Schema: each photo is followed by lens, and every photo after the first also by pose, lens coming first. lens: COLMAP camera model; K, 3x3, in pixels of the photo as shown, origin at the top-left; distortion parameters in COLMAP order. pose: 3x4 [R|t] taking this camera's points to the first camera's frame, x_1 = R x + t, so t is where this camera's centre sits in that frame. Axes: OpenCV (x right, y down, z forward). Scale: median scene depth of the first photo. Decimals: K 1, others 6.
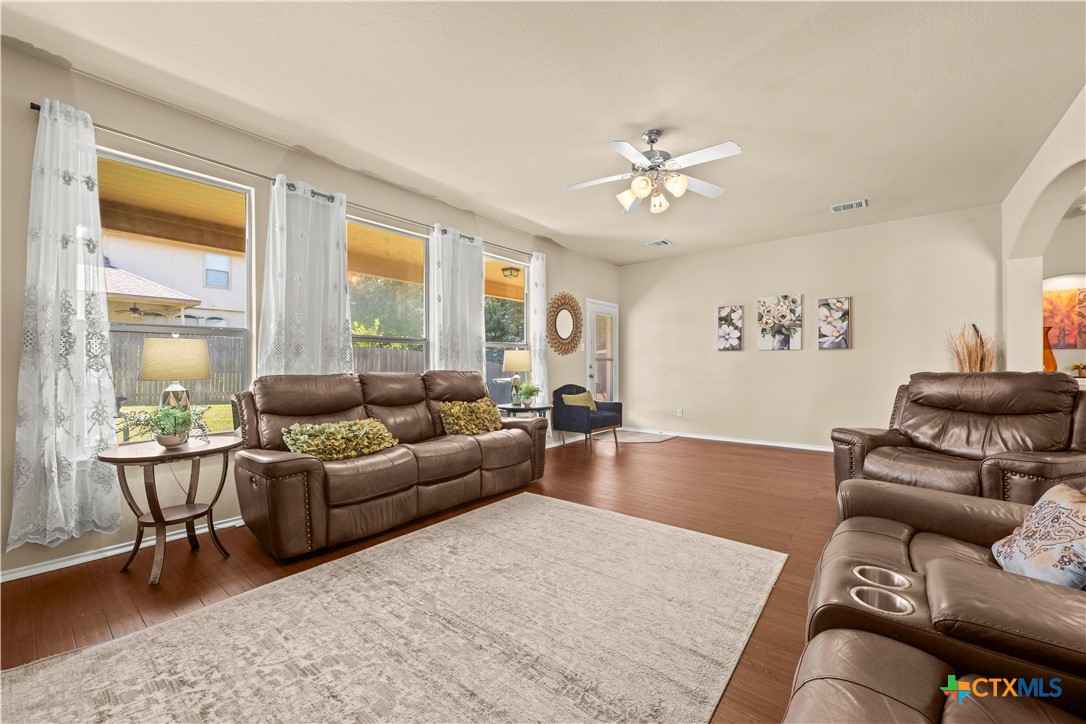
lens RADIAL K [[425.6, 0, 552.3], [0, 425.6, 363.7], [0, 0, 1]] dist [0.001357, -0.000414]
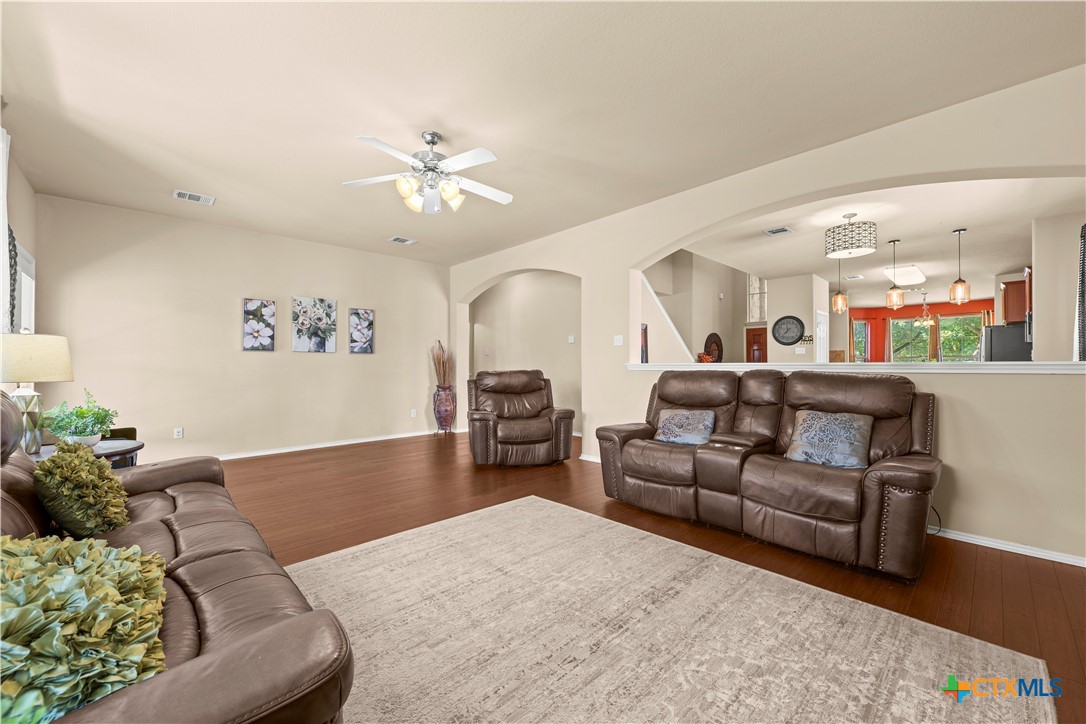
lens RADIAL K [[425.6, 0, 547.0], [0, 425.6, 361.9], [0, 0, 1]] dist [0.001357, -0.000414]
pose [[0.138588, 0.011479, 0.990284, -0.392902], [0.000040, 0.999933, -0.011597, 0.002590], [-0.990350, 0.001646, 0.138578, 0.326926]]
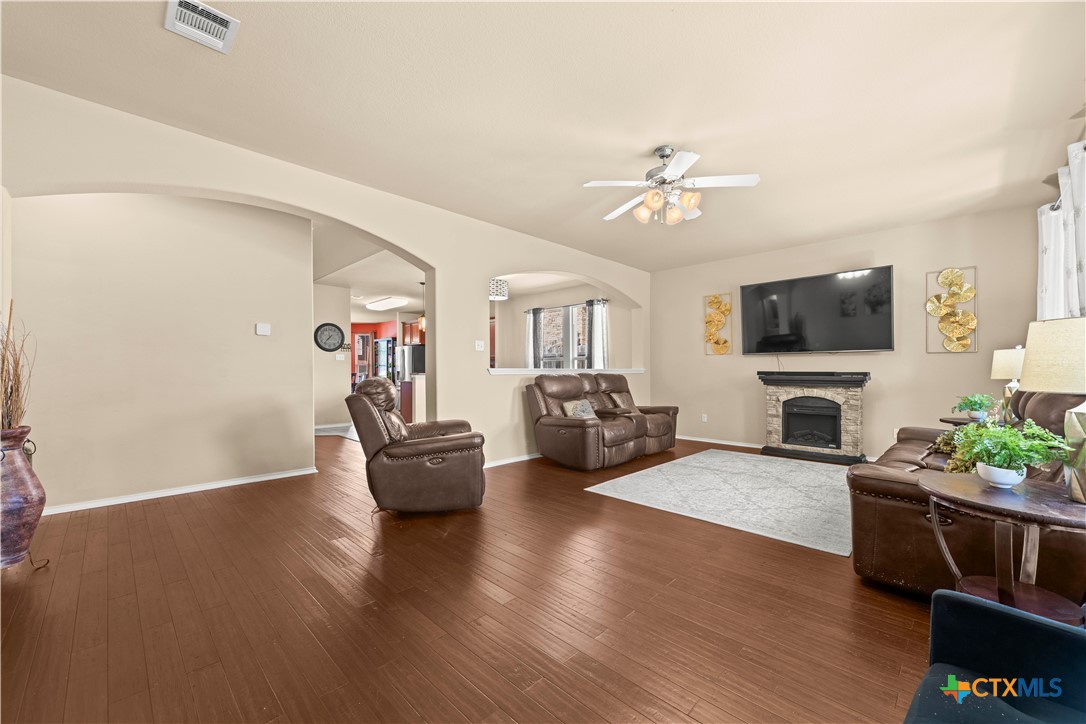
lens RADIAL K [[425.6, 0, 551.5], [0, 425.6, 368.8], [0, 0, 1]] dist [0.001357, -0.000414]
pose [[-0.994621, 0.005682, 0.103425, 0.221386], [0.005235, 0.999976, -0.004588, 0.001445], [-0.103448, -0.004022, -0.994627, 1.138453]]
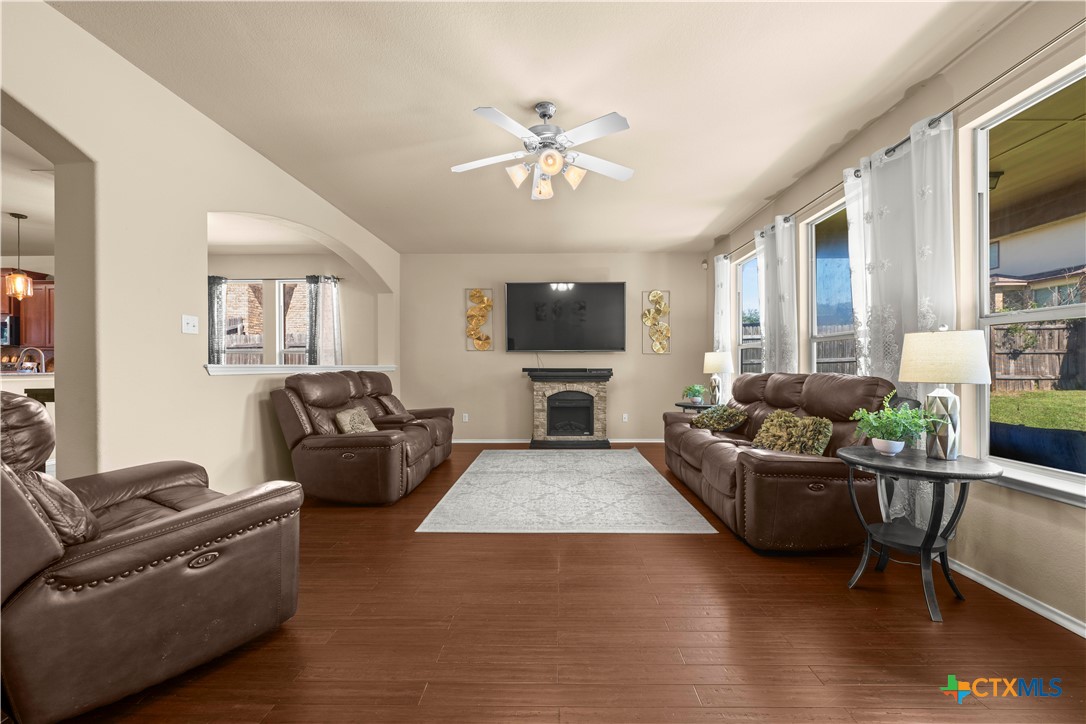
lens RADIAL K [[425.6, 0, 548.7], [0, 425.6, 363.5], [0, 0, 1]] dist [0.001357, -0.000414]
pose [[-0.794188, 0.001548, -0.607670, 0.423792], [0.005740, 0.999971, -0.004953, -0.000447], [0.607645, -0.007422, -0.794174, 0.938416]]
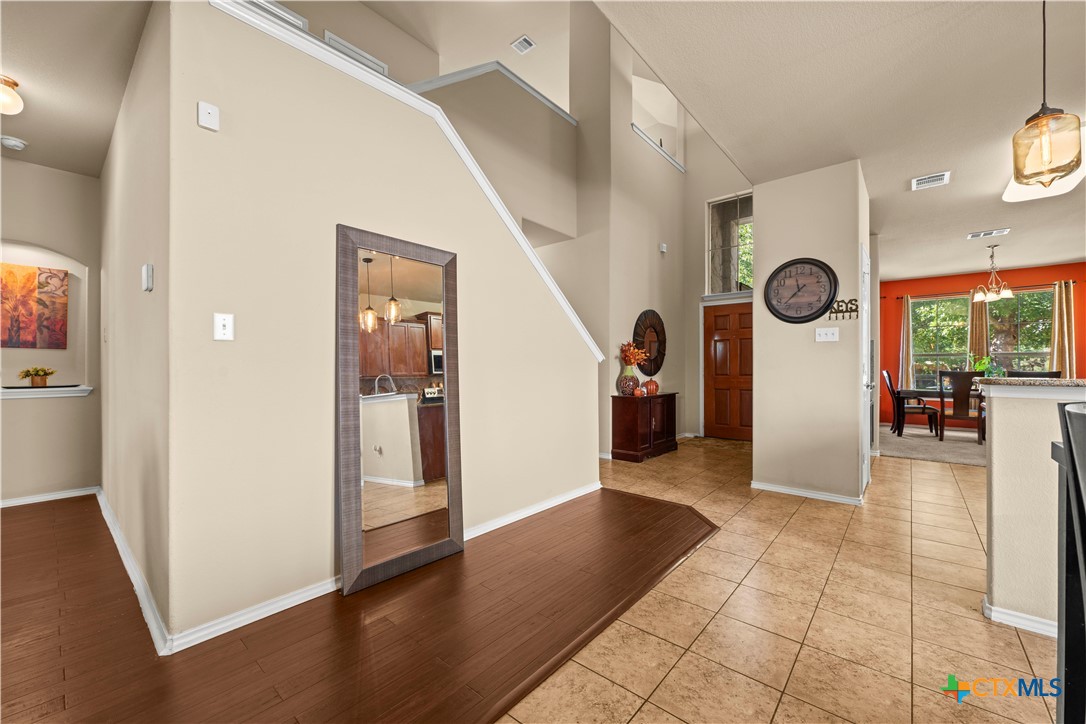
lens RADIAL K [[425.6, 0, 545.2], [0, 425.6, 370.7], [0, 0, 1]] dist [0.001357, -0.000414]
pose [[0.030701, -0.002564, 0.999525, 0.478691], [0.001348, 0.999996, 0.002524, 0.002186], [-0.999528, 0.001270, 0.030705, 0.092651]]
